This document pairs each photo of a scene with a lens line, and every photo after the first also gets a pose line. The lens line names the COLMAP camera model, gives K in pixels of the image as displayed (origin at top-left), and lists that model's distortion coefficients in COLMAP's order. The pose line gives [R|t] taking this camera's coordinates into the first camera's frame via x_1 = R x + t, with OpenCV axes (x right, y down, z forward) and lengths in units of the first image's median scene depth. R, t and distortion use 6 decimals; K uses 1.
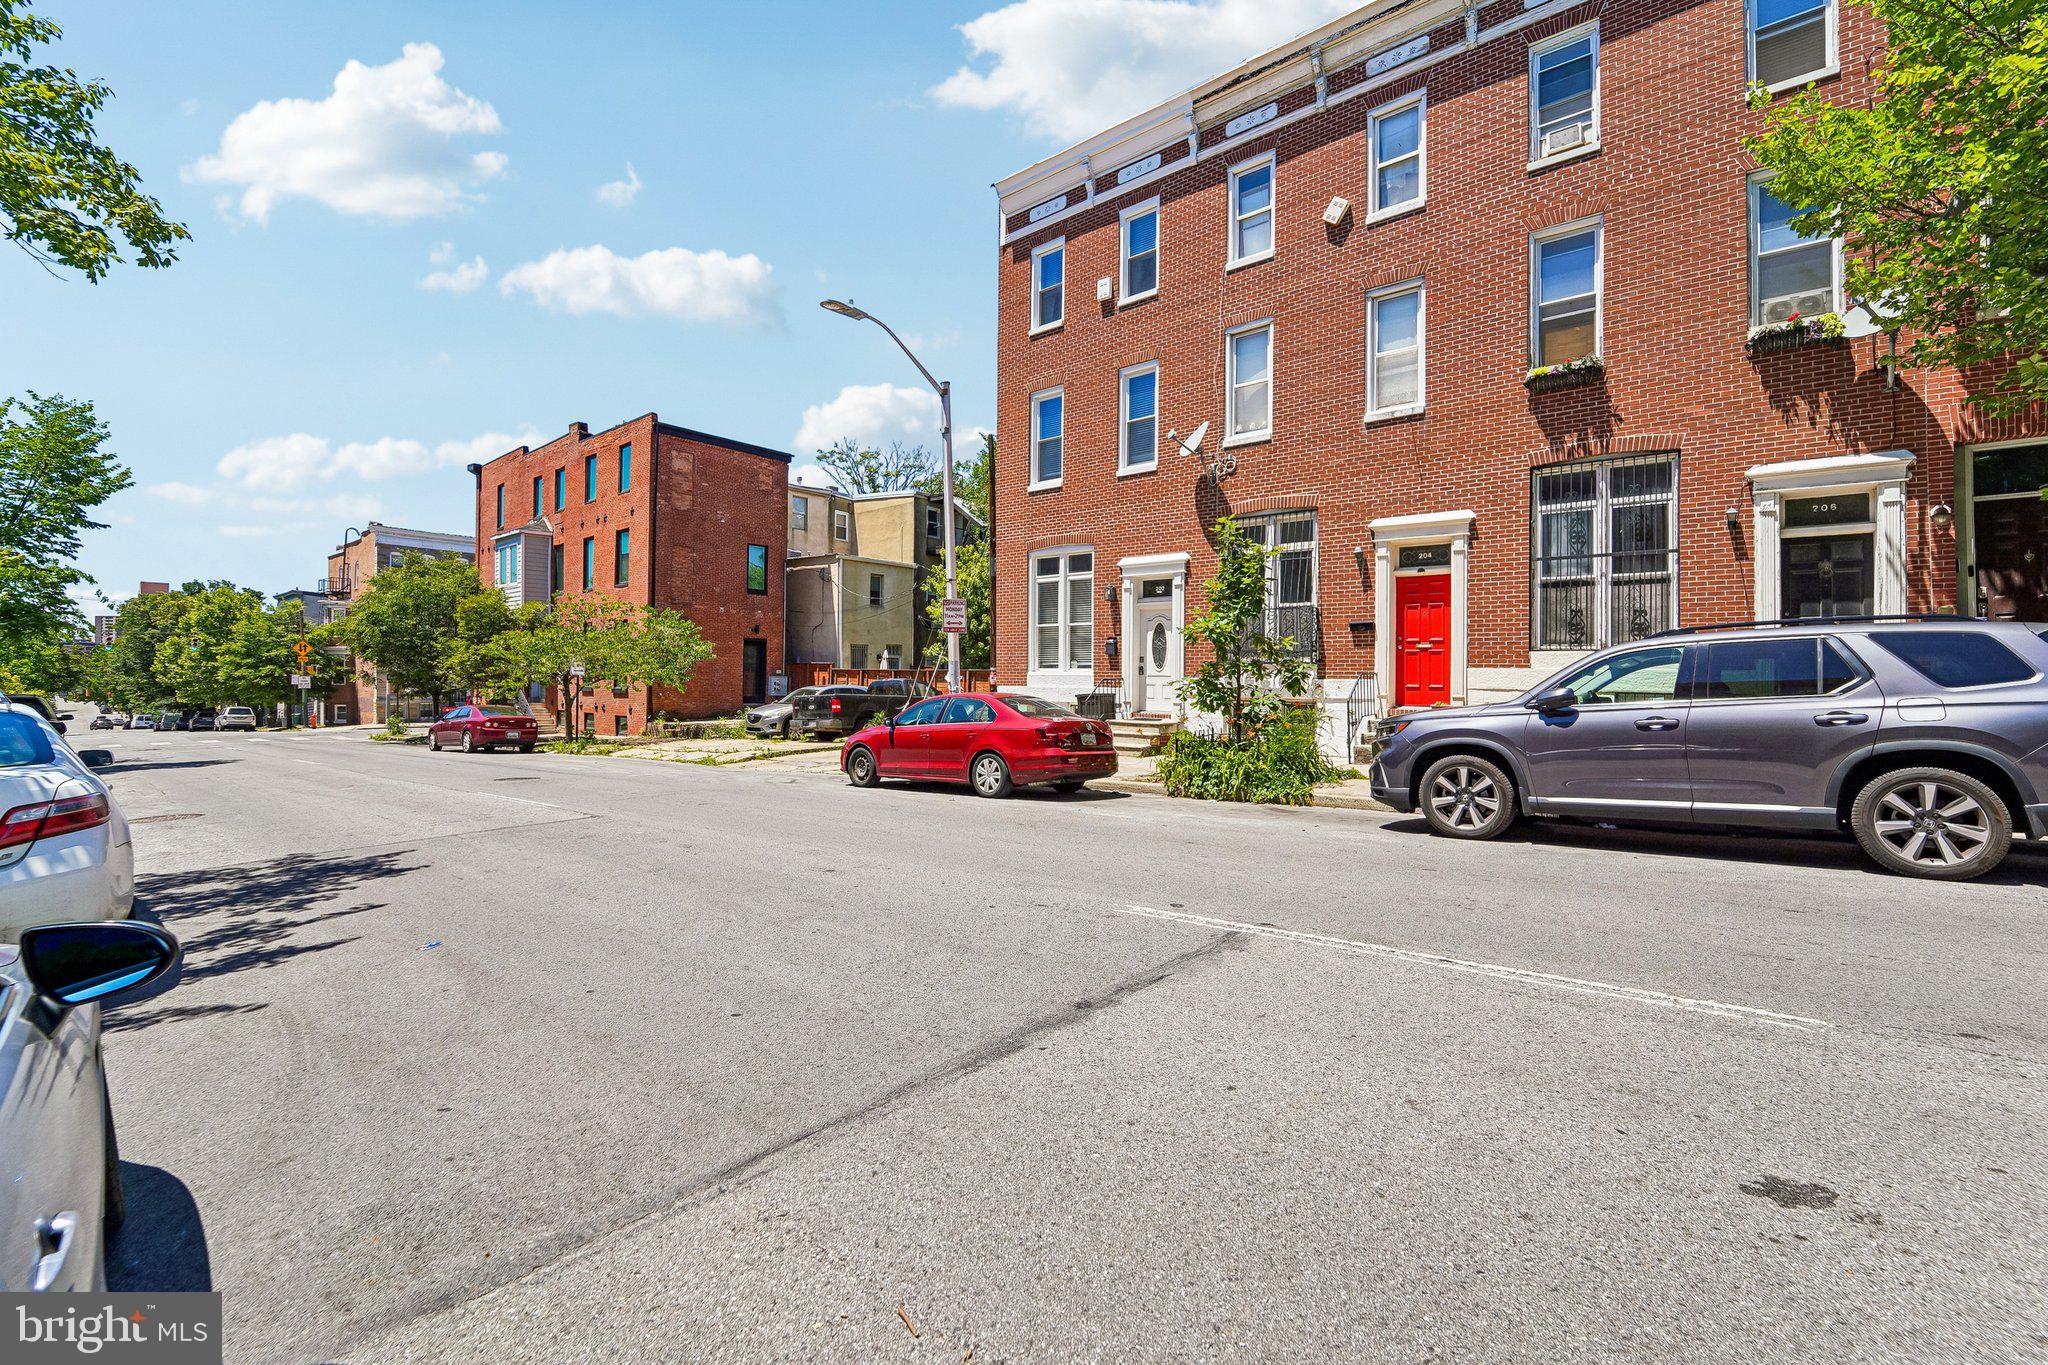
lens RADIAL K [[870.2, 0, 1032.0], [0, 870.2, 678.0], [0, 0, 1]] dist [-0.014217, 0.000547]
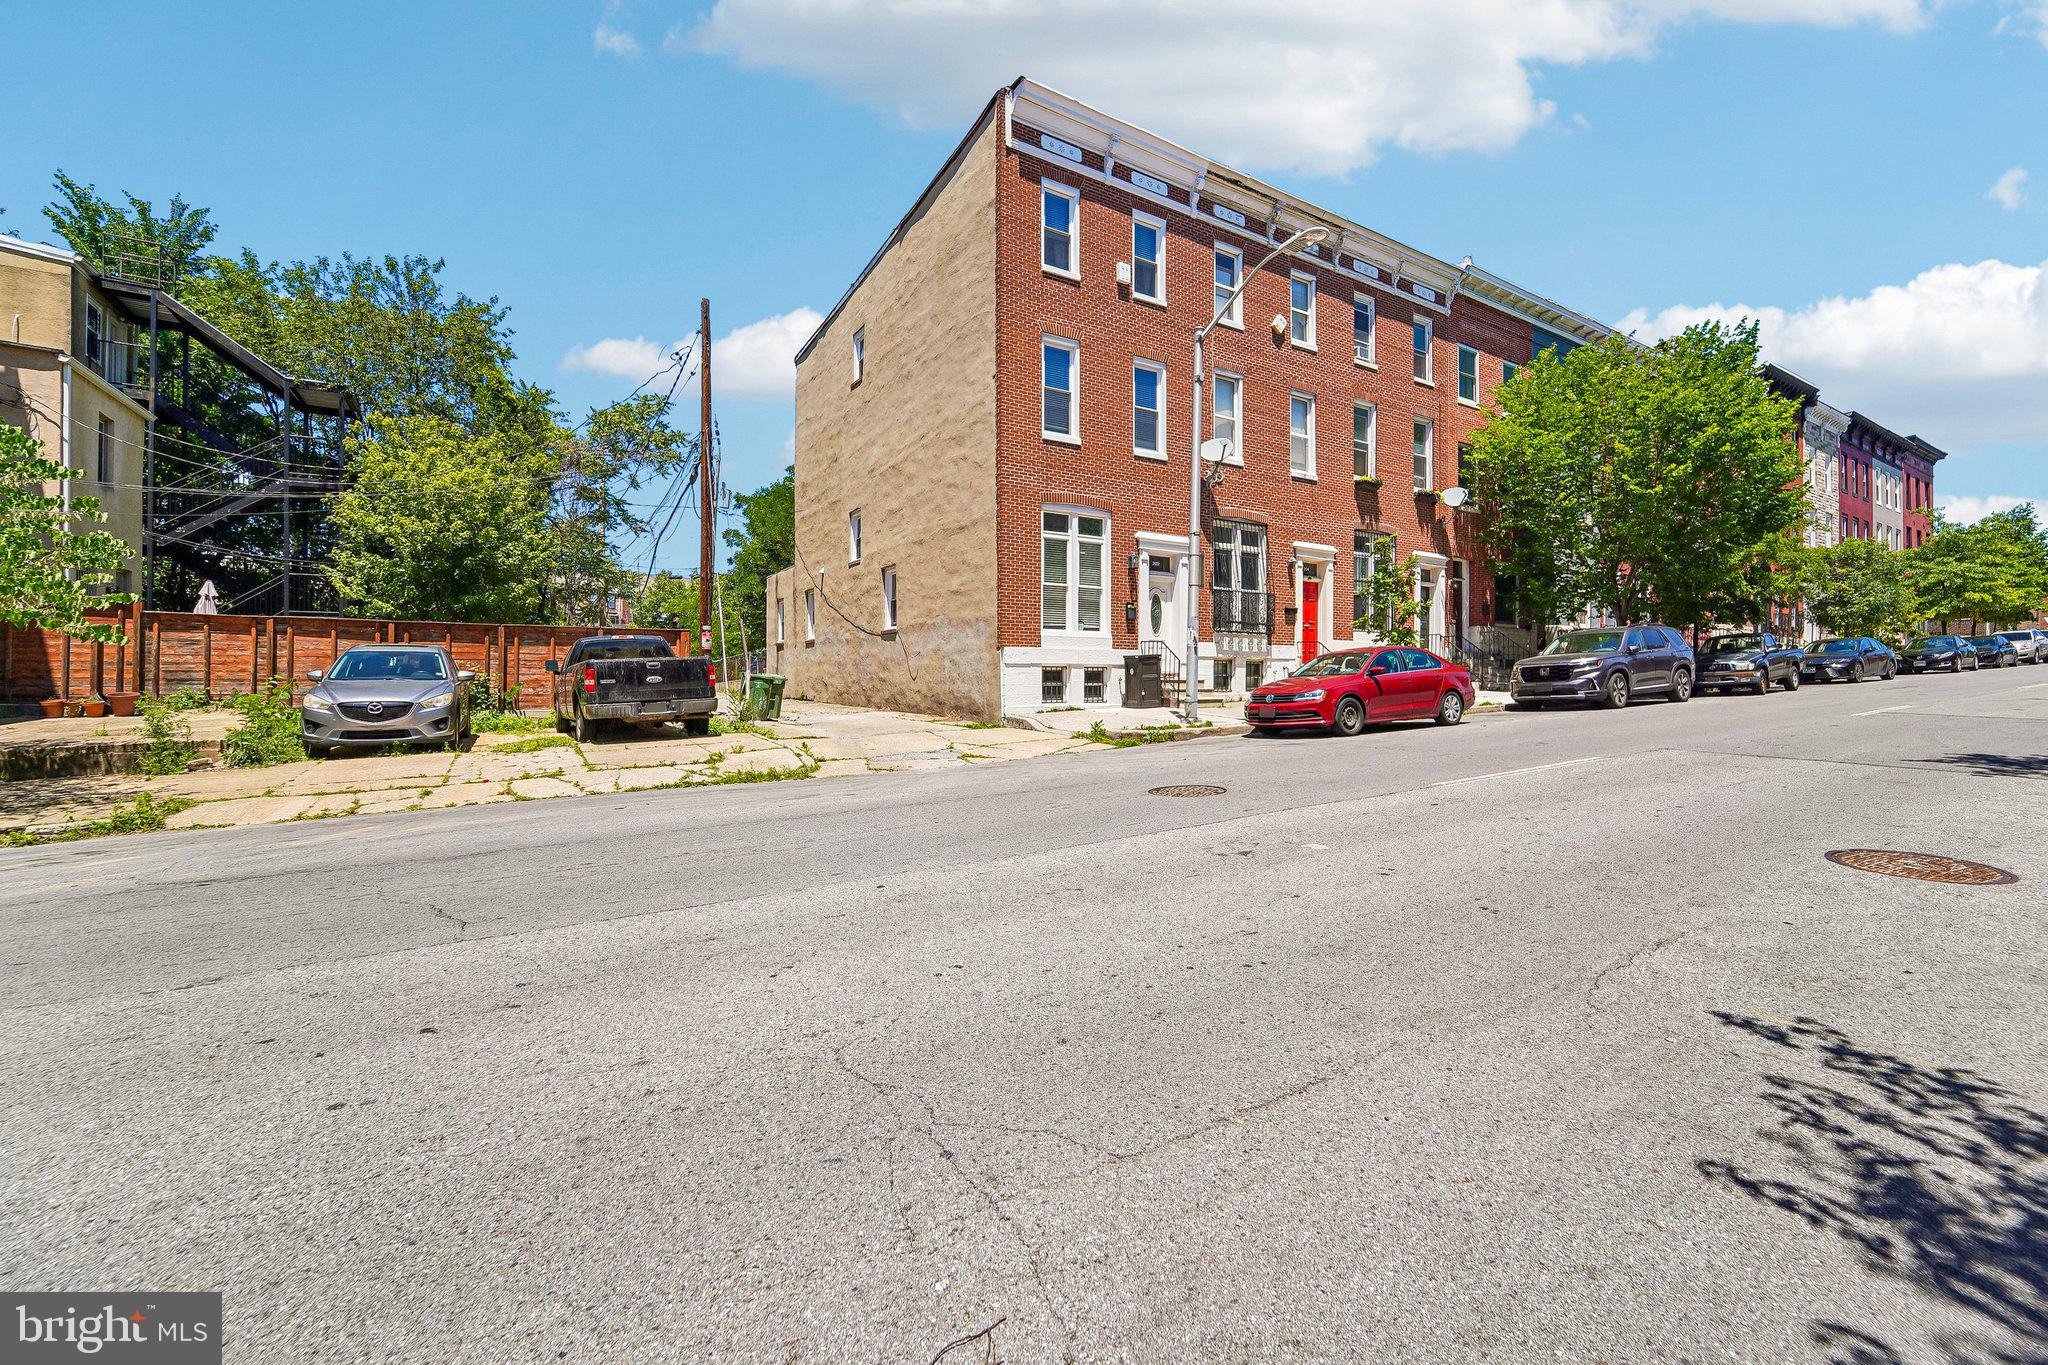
lens RADIAL K [[870.2, 0, 1032.0], [0, 870.2, 678.0], [0, 0, 1]] dist [-0.014217, 0.000547]
pose [[0.298248, -0.006423, 0.954467, -1.055249], [-0.001482, 0.999973, 0.007192, 0.041515], [-0.954487, -0.003559, 0.298231, 0.866552]]
